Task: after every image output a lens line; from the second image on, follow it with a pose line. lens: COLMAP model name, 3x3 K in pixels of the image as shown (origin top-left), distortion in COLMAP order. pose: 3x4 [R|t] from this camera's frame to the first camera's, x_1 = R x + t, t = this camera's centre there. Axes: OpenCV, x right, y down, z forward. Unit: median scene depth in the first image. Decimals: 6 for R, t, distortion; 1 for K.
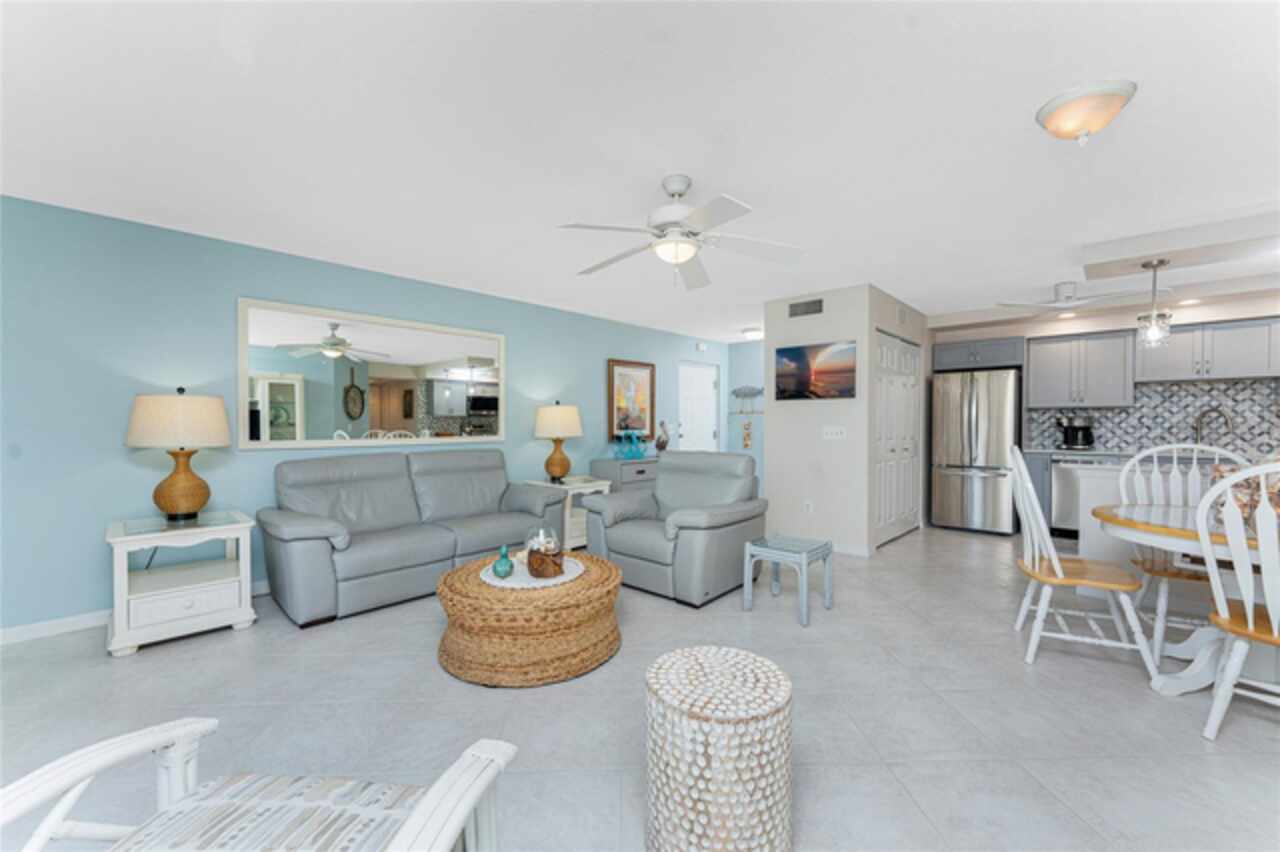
lens RADIAL K [[508.4, 0, 633.1], [0, 508.4, 432.1], [0, 0, 1]] dist [-0.000601, 0.000013]
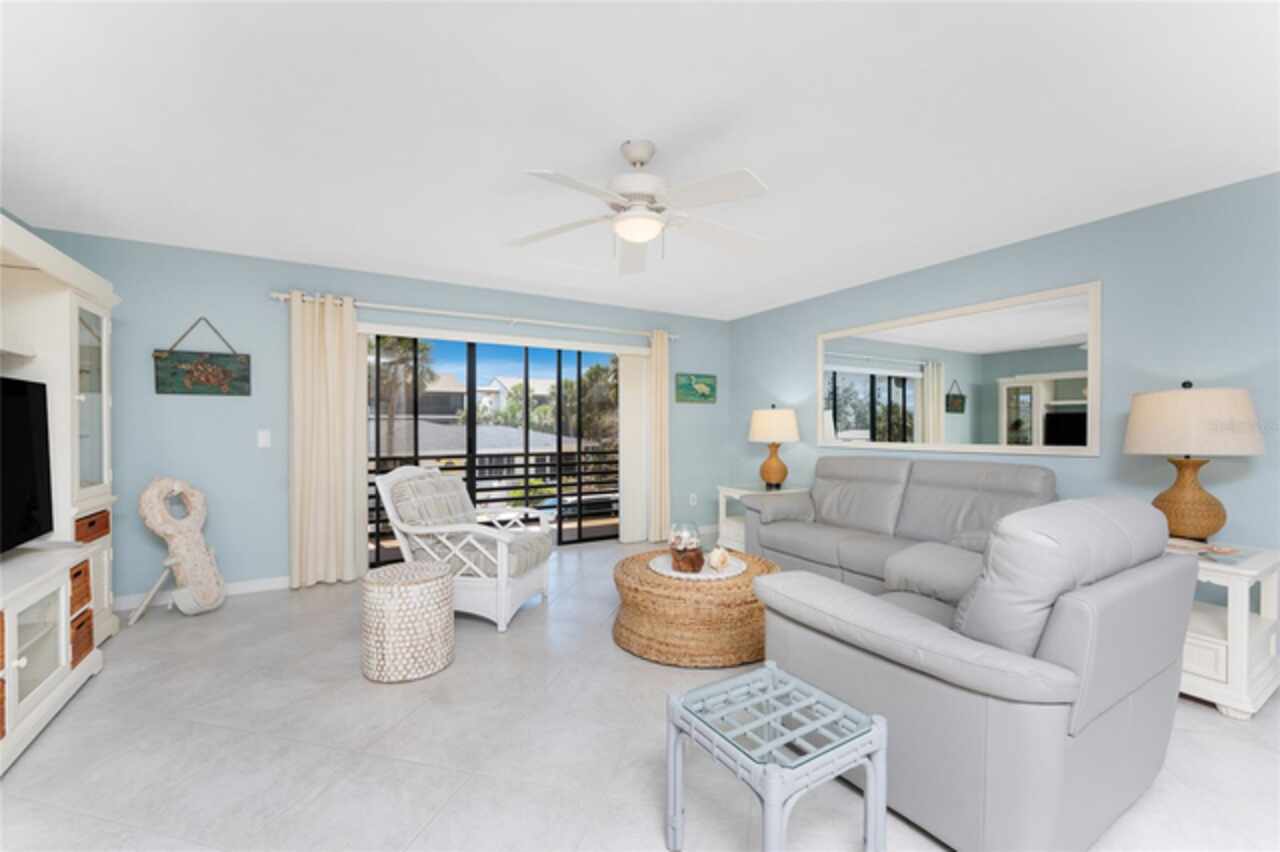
lens RADIAL K [[530.9, 0, 631.5], [0, 530.9, 430.3], [0, 0, 1]] dist [0.001554, 0.000245]
pose [[-0.269796, 0.008686, -0.962878, 0.499274], [-0.017888, 0.999742, 0.014031, -0.012002], [0.962751, 0.021009, -0.269571, 0.643033]]
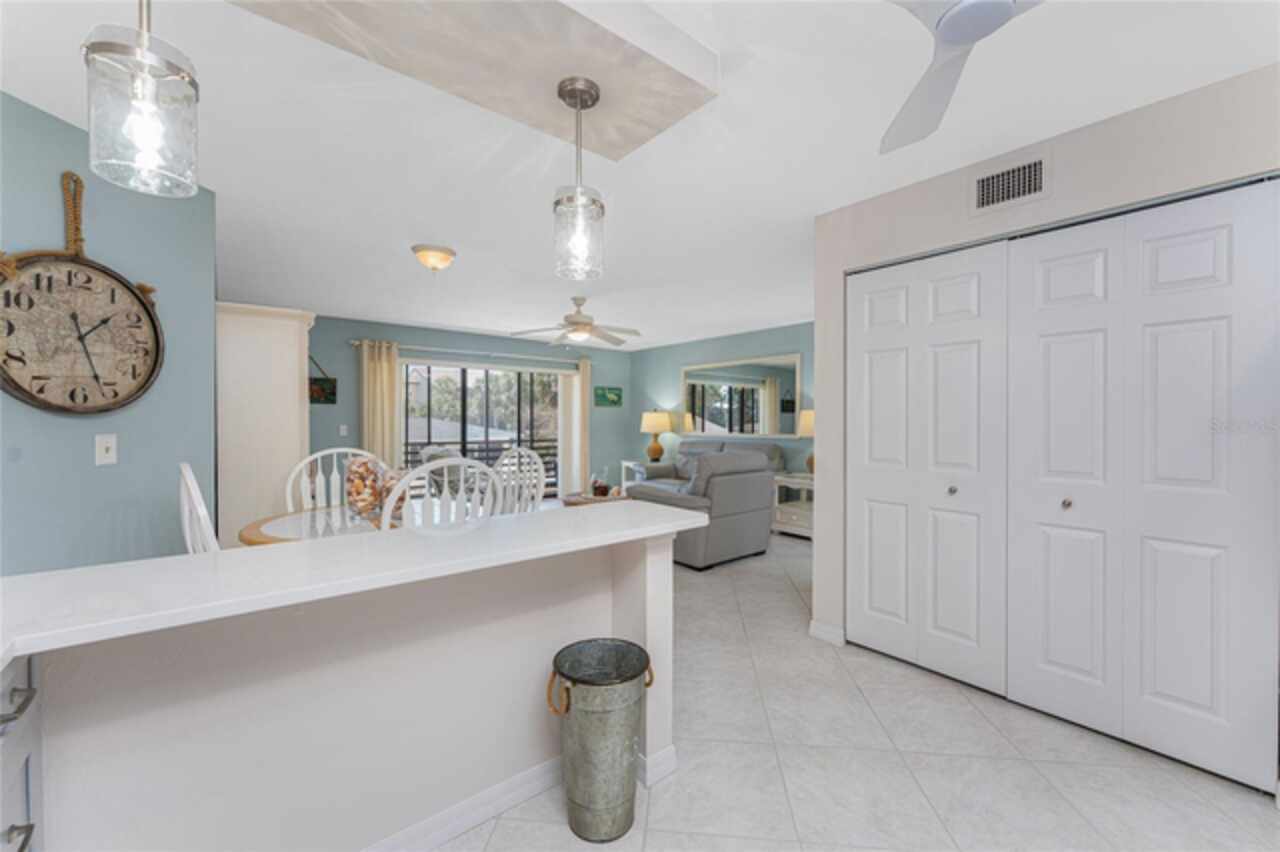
lens RADIAL K [[530.9, 0, 631.5], [0, 530.9, 430.3], [0, 0, 1]] dist [0.001554, 0.000245]
pose [[-0.120975, 0.022981, -0.992389, 1.059580], [-0.022263, 0.999418, 0.025857, -0.026366], [0.992406, 0.025222, -0.120393, 0.750670]]
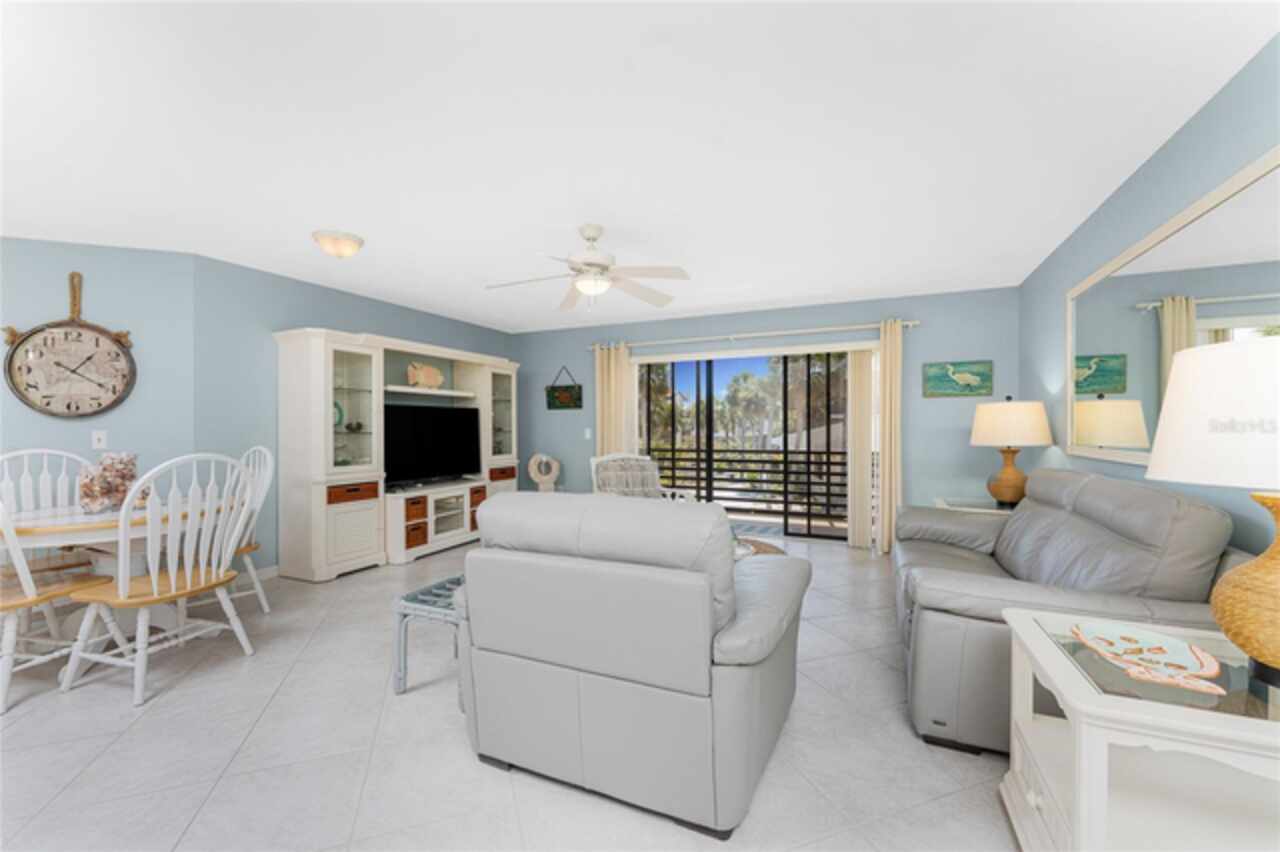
lens RADIAL K [[508.4, 0, 633.1], [0, 508.4, 432.1], [0, 0, 1]] dist [-0.000601, 0.000013]
pose [[-0.948512, 0.007558, -0.316651, 0.193451], [-0.001758, 0.999574, 0.029125, -0.020179], [0.316736, 0.028182, -0.948095, 1.132204]]
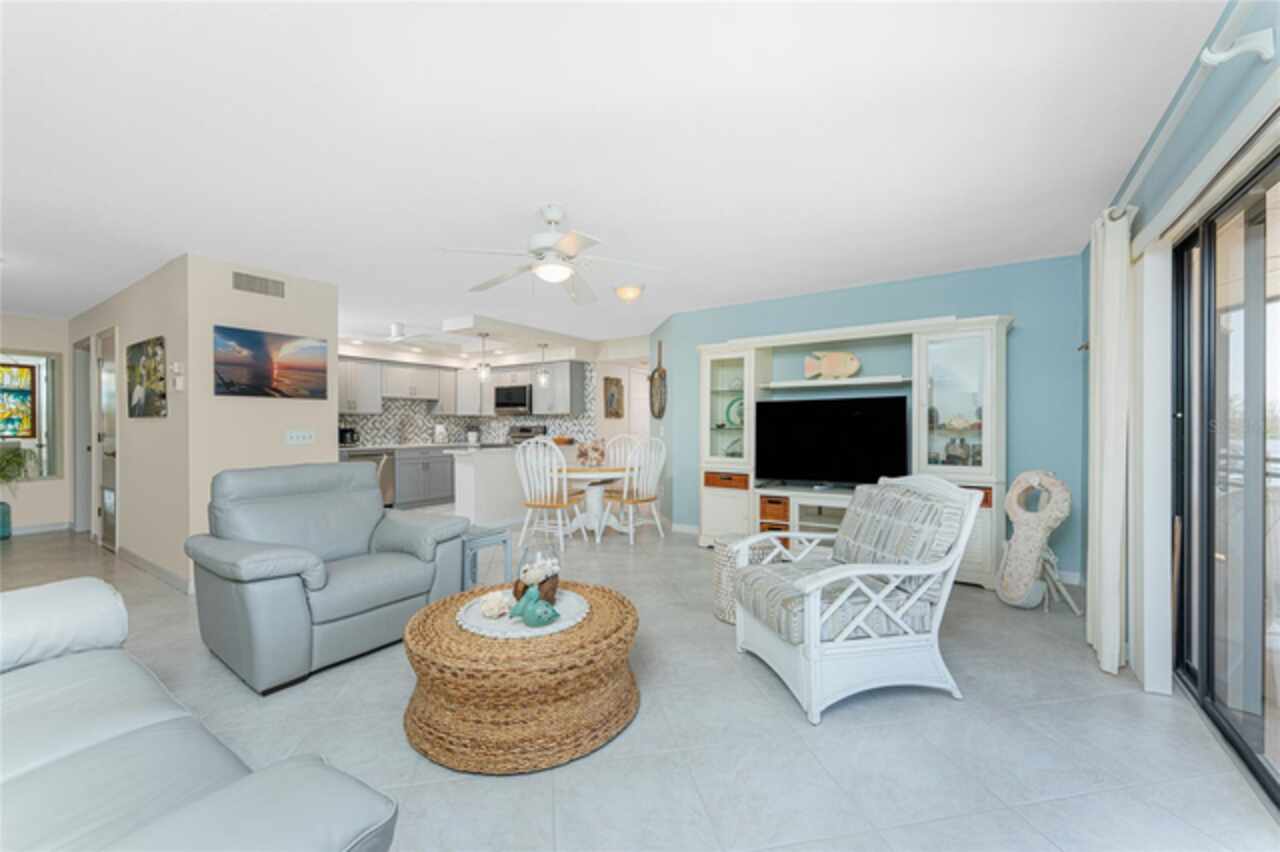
lens RADIAL K [[515.1, 0, 640.7], [0, 515.1, 420.6], [0, 0, 1]] dist [-0.001152, 0.000068]
pose [[-0.165096, 0.009610, 0.986231, -0.558393], [0.024038, 0.999695, -0.005717, -0.006946], [-0.985985, 0.022763, -0.165277, 0.521267]]
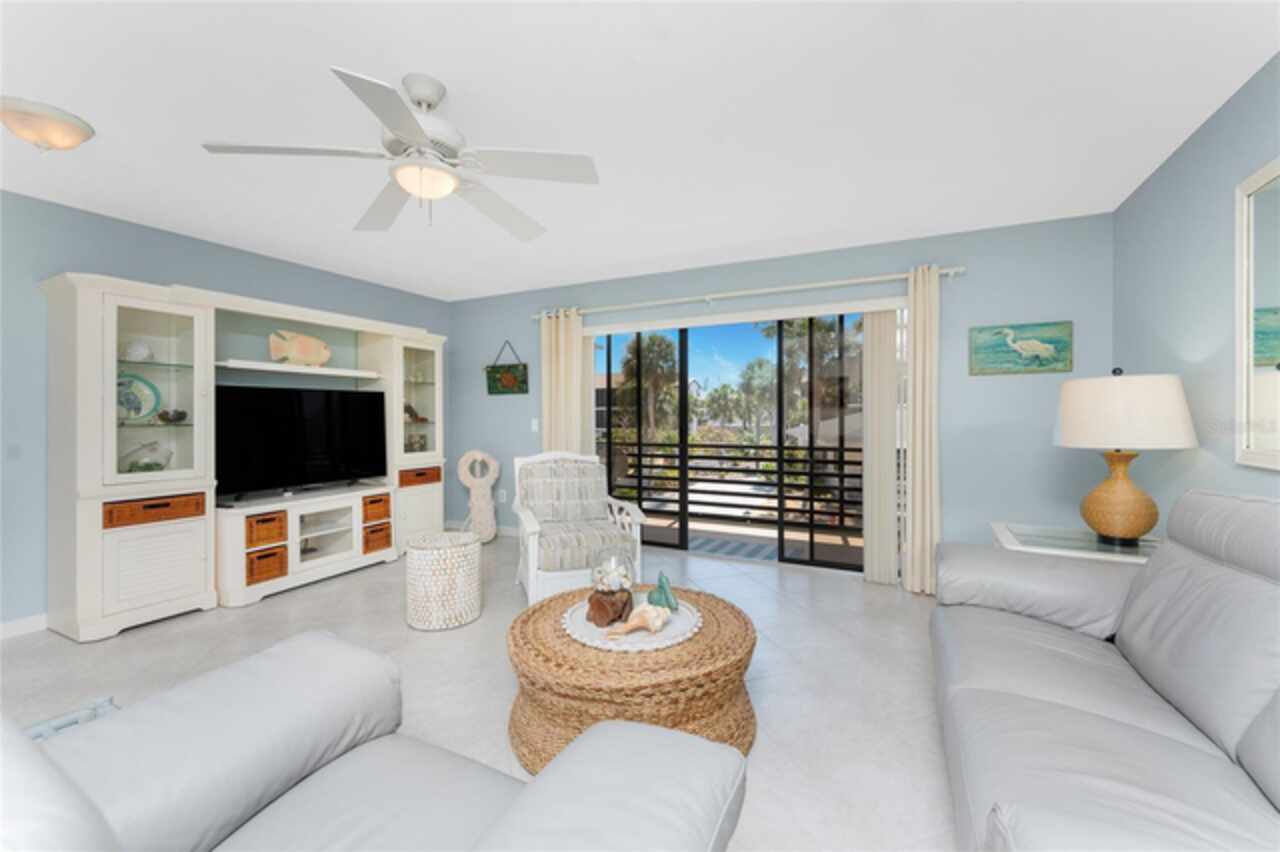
lens RADIAL K [[515.1, 0, 640.7], [0, 515.1, 420.6], [0, 0, 1]] dist [-0.001152, 0.000068]
pose [[-0.954725, 0.006055, -0.297428, 0.007347], [-0.001925, 0.999646, 0.026531, -0.015847], [0.297484, 0.025903, -0.954375, 0.934617]]
